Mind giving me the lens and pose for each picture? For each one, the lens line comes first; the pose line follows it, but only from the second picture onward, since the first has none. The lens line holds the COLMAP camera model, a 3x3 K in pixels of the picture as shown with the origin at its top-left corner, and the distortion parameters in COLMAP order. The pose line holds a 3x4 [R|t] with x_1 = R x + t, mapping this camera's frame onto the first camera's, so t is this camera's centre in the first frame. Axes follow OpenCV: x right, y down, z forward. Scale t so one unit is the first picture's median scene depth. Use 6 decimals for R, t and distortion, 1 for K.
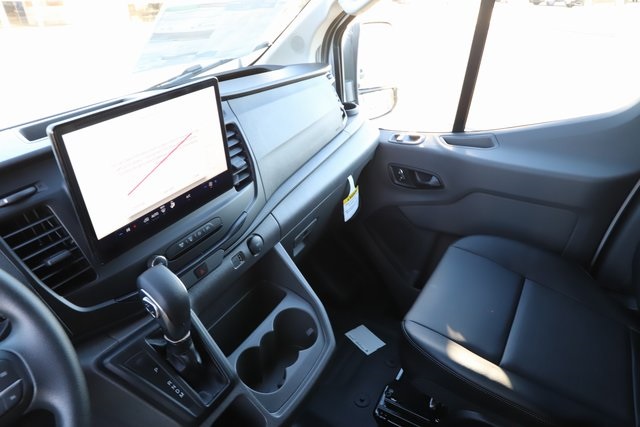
lens RADIAL K [[441.0, 0, 320.0], [0, 441.0, 213.5], [0, 0, 1]] dist [-0.081172, 0.000947]
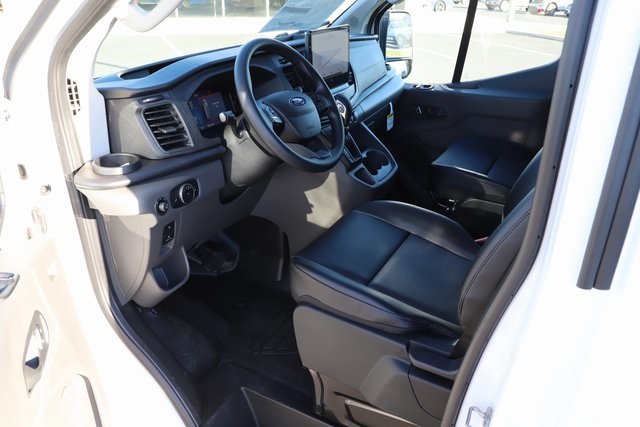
lens RADIAL K [[557.2, 0, 320.0], [0, 557.2, 213.5], [0, 0, 1]] dist [-0.096866, 0.000061]
pose [[0.996068, 0.016552, 0.087029, -0.344275], [-0.008950, 0.996167, -0.087015, 0.479926], [-0.088136, 0.085894, 0.992398, -0.909167]]
